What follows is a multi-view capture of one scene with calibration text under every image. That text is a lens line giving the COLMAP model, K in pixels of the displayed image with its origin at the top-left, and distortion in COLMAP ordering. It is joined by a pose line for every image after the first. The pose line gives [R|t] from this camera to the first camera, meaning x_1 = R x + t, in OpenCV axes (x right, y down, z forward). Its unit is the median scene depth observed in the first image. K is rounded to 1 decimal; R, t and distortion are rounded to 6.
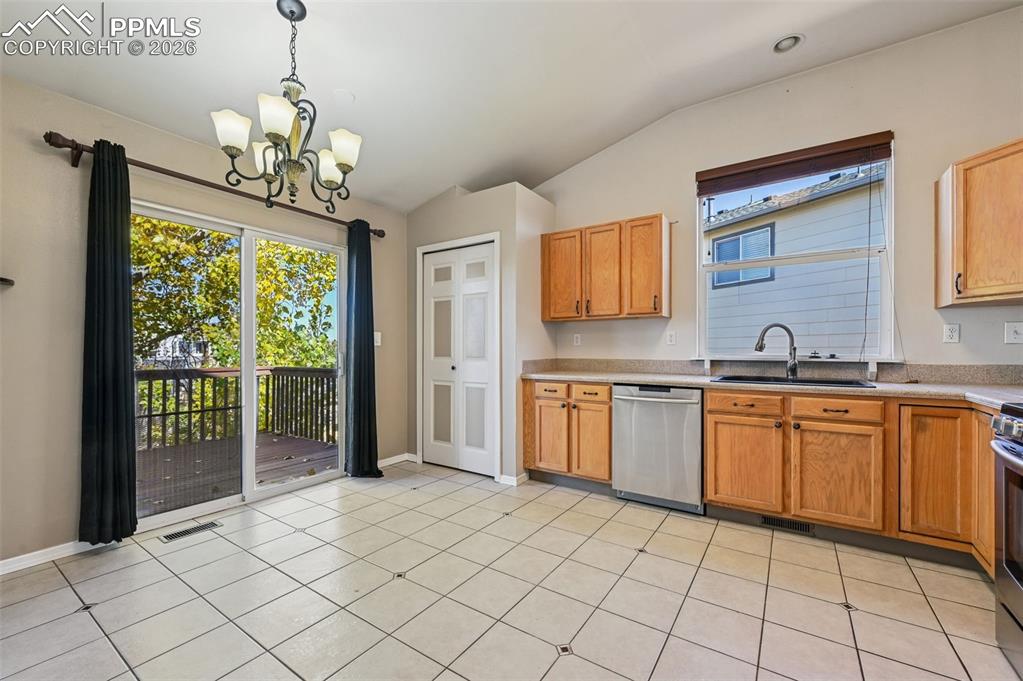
lens RADIAL K [[417.6, 0, 514.7], [0, 417.6, 346.6], [0, 0, 1]] dist [-0.003279, -0.000300]
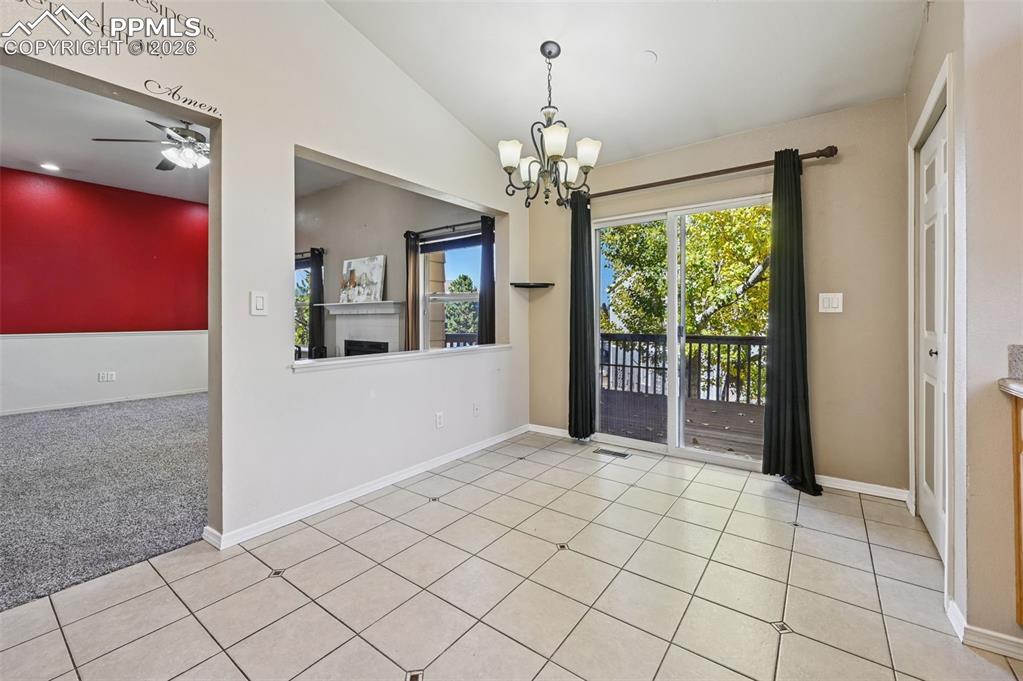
lens RADIAL K [[417.6, 0, 531.6], [0, 417.6, 320.3], [0, 0, 1]] dist [-0.003279, -0.000300]
pose [[-0.023328, 0.002089, -0.999726, 0.403205], [0.010010, 0.999948, 0.001856, 0.003937], [0.999678, -0.009964, -0.023348, 0.536686]]
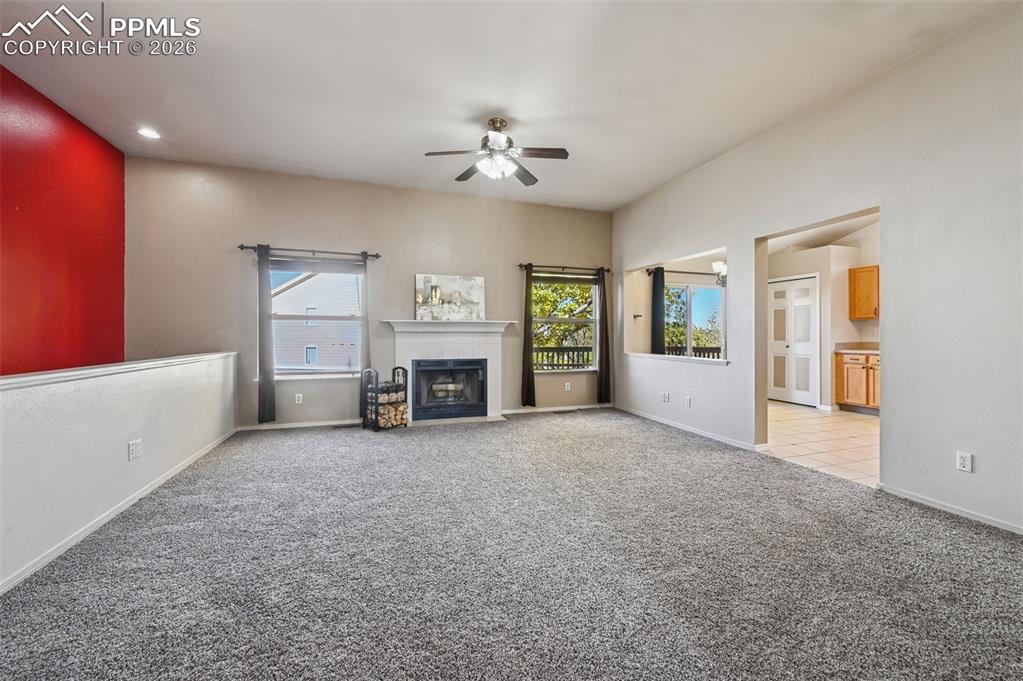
lens RADIAL K [[417.6, 0, 519.4], [0, 417.6, 336.5], [0, 0, 1]] dist [-0.003279, -0.000300]
pose [[0.808831, -0.000583, -0.588041, -0.025863], [0.006506, 0.999947, 0.007959, -0.016012], [0.588005, -0.010263, 0.808792, -1.261315]]
